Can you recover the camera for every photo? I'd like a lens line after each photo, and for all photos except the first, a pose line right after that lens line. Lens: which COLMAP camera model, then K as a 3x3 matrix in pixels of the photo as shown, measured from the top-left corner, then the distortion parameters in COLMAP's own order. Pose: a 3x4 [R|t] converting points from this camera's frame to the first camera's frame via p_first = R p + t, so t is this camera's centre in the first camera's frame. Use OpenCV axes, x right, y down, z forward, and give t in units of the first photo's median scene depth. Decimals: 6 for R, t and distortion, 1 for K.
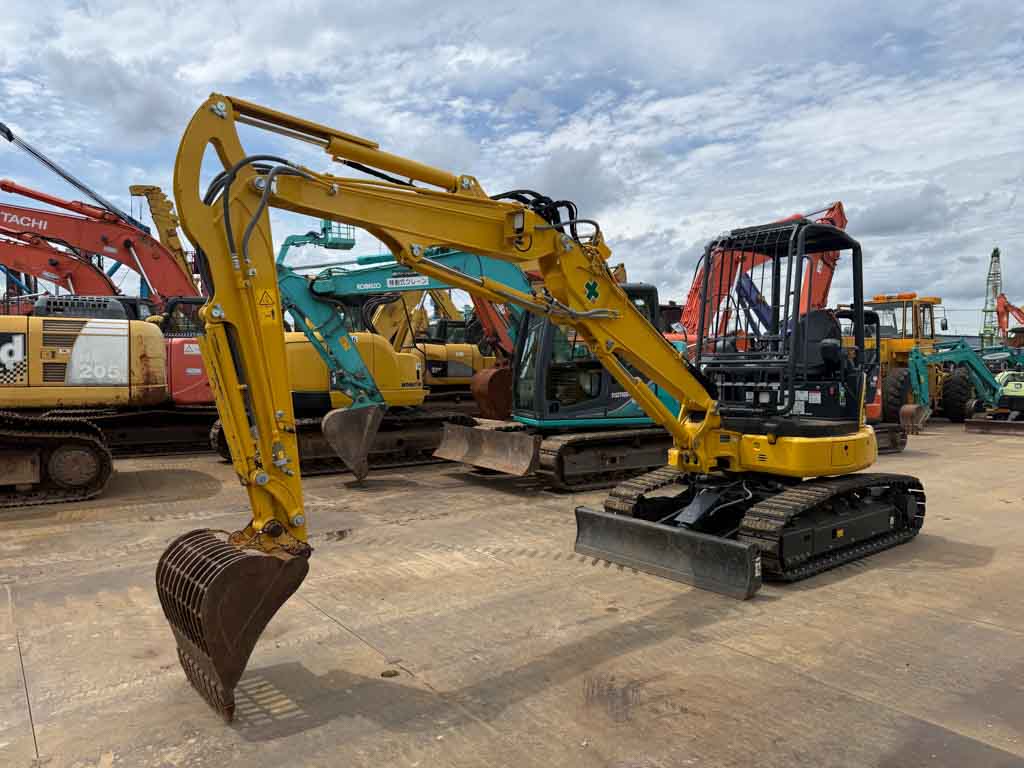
lens RADIAL K [[720.4, 0, 509.7], [0, 720.4, 380.4], [0, 0, 1]] dist [0.136294, -0.180067]
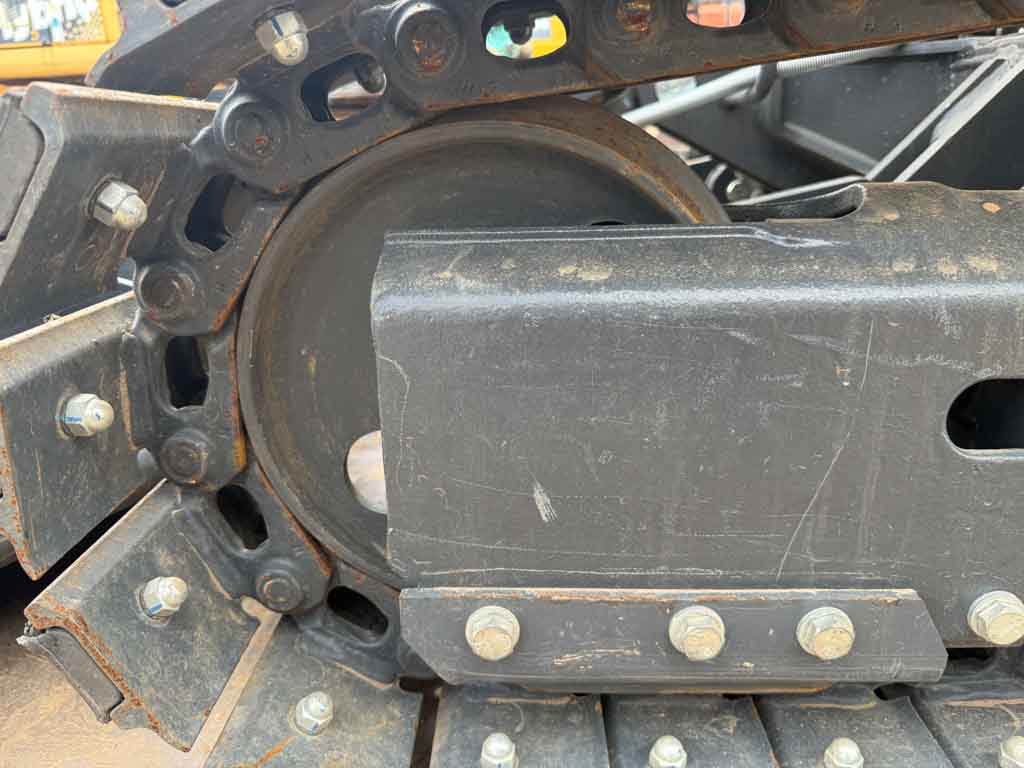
lens RADIAL K [[703.9, 0, 510.4], [0, 703.9, 400.9], [0, 0, 1]] dist [-0.001522, -0.003225]
pose [[0.757895, 0.204359, -0.619542, 0.292345], [0.001408, 0.949155, 0.314806, 0.141244], [0.652375, -0.239462, 0.719072, 0.671247]]
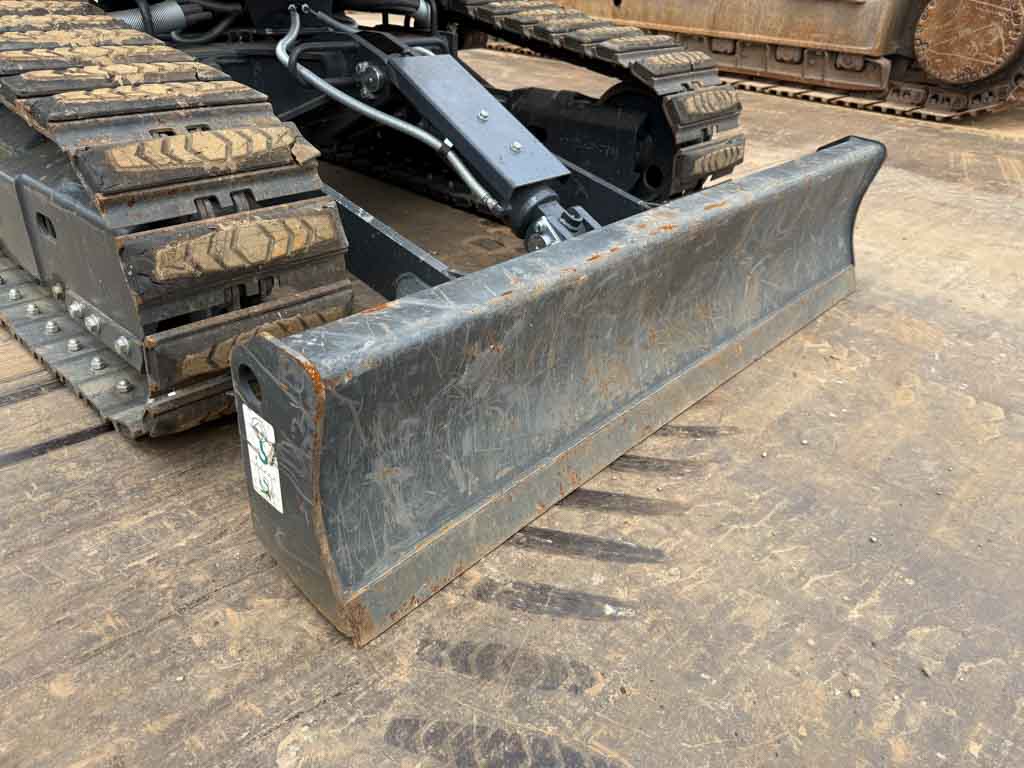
lens RADIAL K [[733.5, 0, 512.0], [0, 733.5, 384.0], [0, 0, 1]] dist [-0.009784, -0.008554]
pose [[-0.129916, -0.505913, 0.852745, -0.007692], [-0.020259, 0.861208, 0.507848, 0.095787], [-0.991318, 0.048702, -0.122134, 0.784085]]
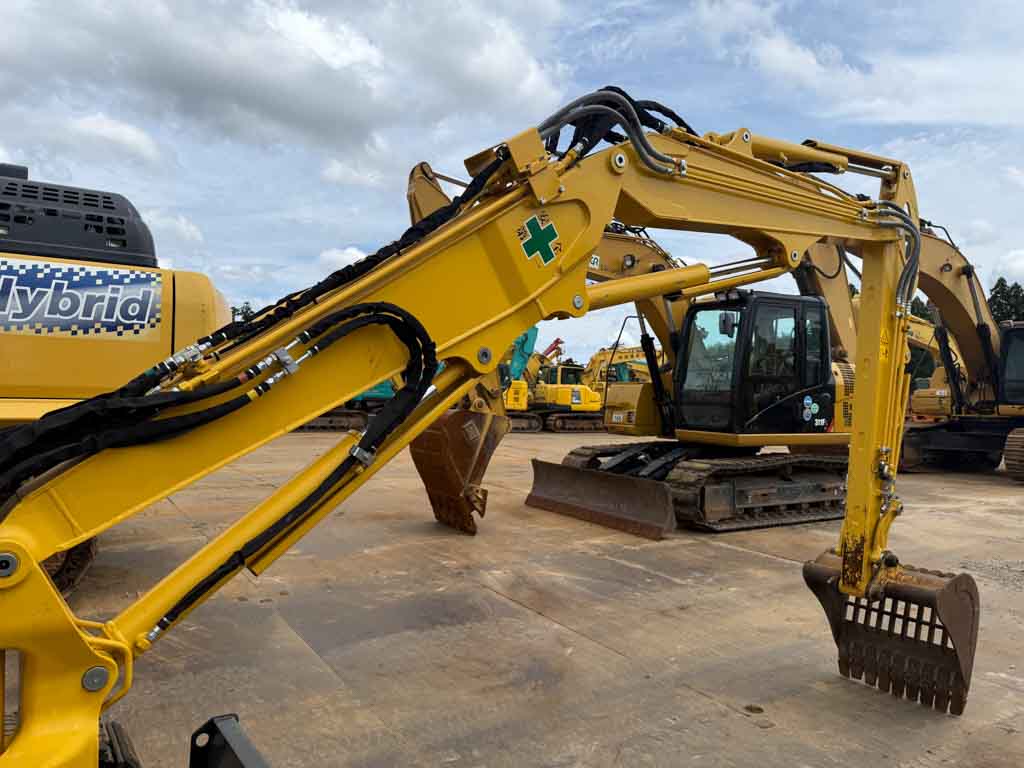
lens RADIAL K [[731.6, 0, 499.2], [0, 731.6, 375.4], [0, 0, 1]] dist [0.031856, -0.039403]
pose [[-0.995919, -0.016575, 0.088721, 0.048935], [-0.015787, 0.999829, 0.009579, -0.027853], [-0.088865, 0.008139, -0.996010, 0.986076]]
